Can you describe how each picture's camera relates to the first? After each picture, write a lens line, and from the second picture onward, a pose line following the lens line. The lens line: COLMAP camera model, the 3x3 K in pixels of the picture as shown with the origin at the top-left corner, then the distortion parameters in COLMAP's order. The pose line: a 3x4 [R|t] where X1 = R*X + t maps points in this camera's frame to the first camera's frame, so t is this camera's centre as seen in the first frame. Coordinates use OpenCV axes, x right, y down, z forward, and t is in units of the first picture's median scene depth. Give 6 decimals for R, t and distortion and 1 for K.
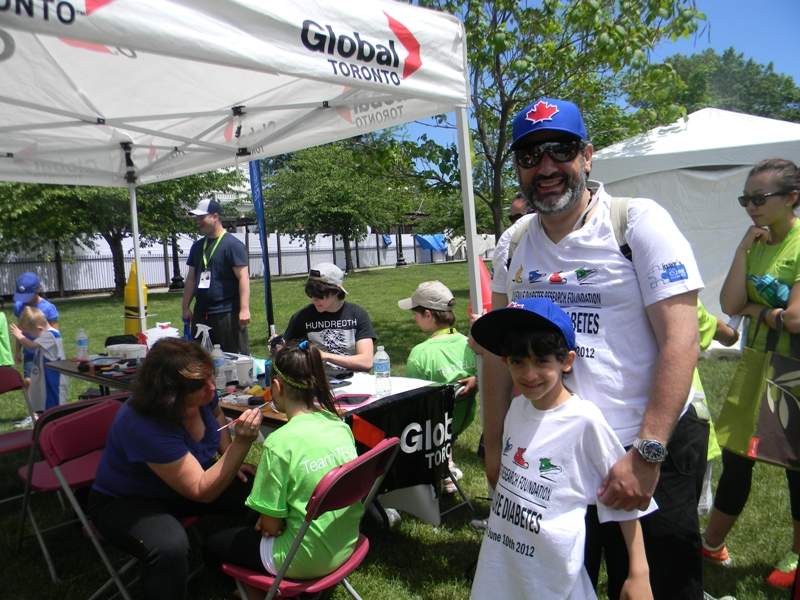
lens RADIAL K [[637.4, 0, 395.8], [0, 637.4, 299.4], [0, 0, 1]] dist [0.000824, -0.009015]
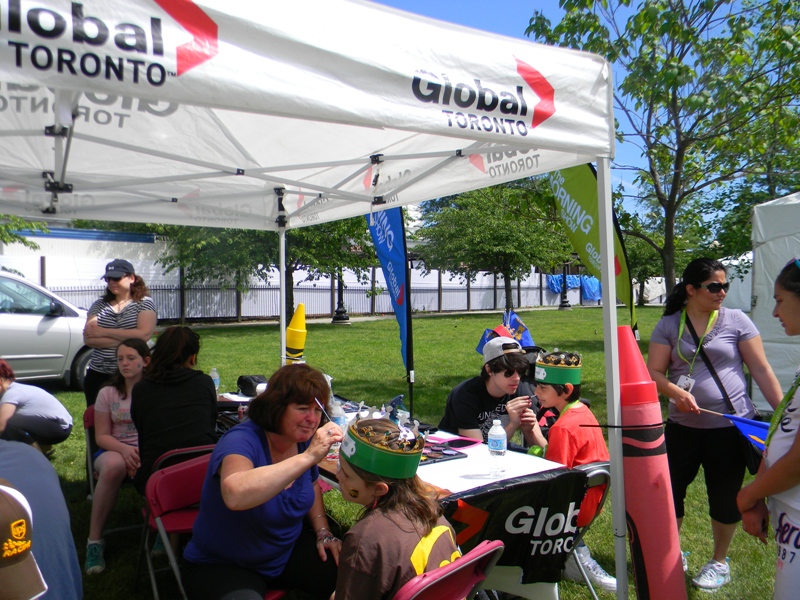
lens RADIAL K [[637.4, 0, 395.8], [0, 637.4, 299.4], [0, 0, 1]] dist [0.000824, -0.009015]
pose [[0.966827, 0.045759, -0.251301, 0.032040], [-0.059773, 0.997037, -0.048414, -0.027360], [0.248341, 0.061829, 0.966697, 0.055565]]
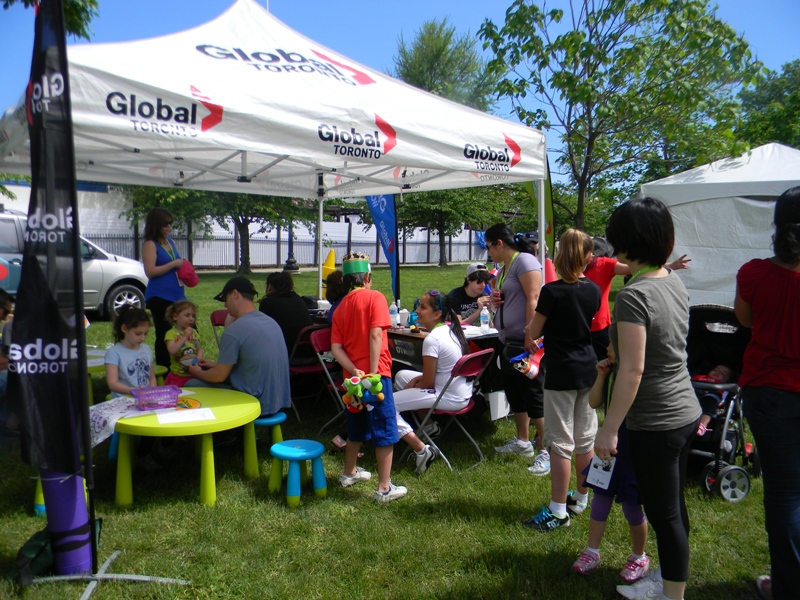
lens RADIAL K [[637.4, 0, 395.8], [0, 637.4, 299.4], [0, 0, 1]] dist [0.000824, -0.009015]
pose [[0.988386, 0.072036, -0.133809, -0.023238], [-0.070546, 0.997383, 0.015851, 0.025331], [0.134600, -0.006228, 0.990880, -0.498281]]
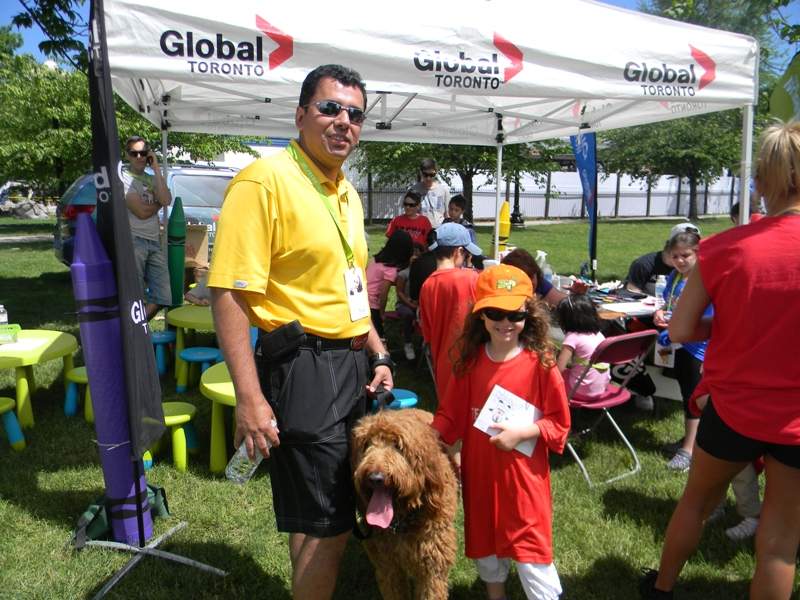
lens RADIAL K [[637.4, 0, 395.8], [0, 637.4, 299.4], [0, 0, 1]] dist [0.000824, -0.009015]
pose [[0.869087, 0.128192, -0.477760, 0.084745], [-0.081083, 0.989691, 0.118055, 0.003391], [0.487969, -0.063862, 0.870522, -0.314889]]
